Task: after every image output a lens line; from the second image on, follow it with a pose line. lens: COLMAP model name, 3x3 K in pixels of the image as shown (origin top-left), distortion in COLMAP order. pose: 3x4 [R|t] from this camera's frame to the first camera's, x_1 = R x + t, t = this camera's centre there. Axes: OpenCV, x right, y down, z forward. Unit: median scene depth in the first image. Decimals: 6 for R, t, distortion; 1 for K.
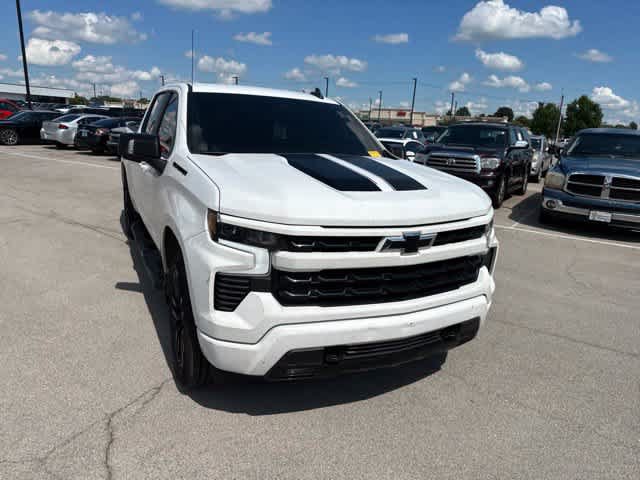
lens RADIAL K [[452.6, 0, 320.0], [0, 452.6, 240.0], [0, 0, 1]] dist [0.048766, -0.056012]
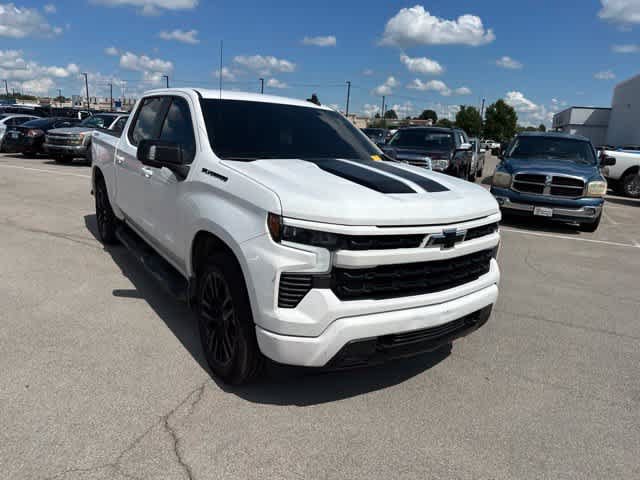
lens RADIAL K [[452.6, 0, 320.0], [0, 452.6, 240.0], [0, 0, 1]] dist [0.048766, -0.056012]
pose [[0.989450, -0.031170, 0.141485, -0.246666], [0.031457, 0.999505, 0.000204, -0.001082], [-0.141421, 0.004249, 0.989940, -0.058528]]
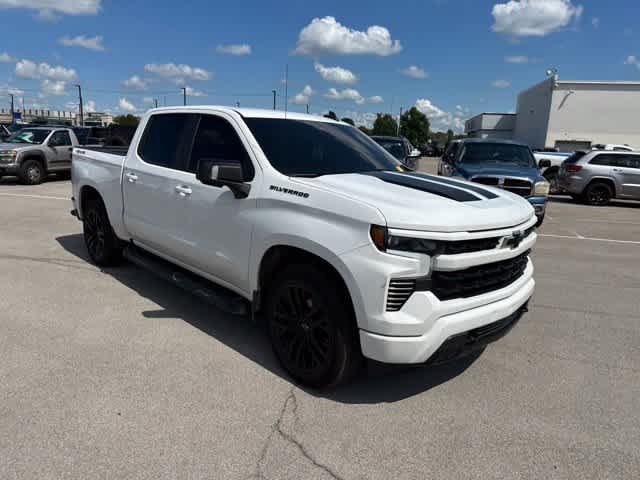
lens RADIAL K [[452.6, 0, 320.0], [0, 452.6, 240.0], [0, 0, 1]] dist [0.048766, -0.056012]
pose [[0.950443, -0.084520, 0.299190, -0.637164], [0.090612, 0.995865, -0.006521, -0.030700], [-0.297402, 0.033309, 0.954171, -0.052825]]
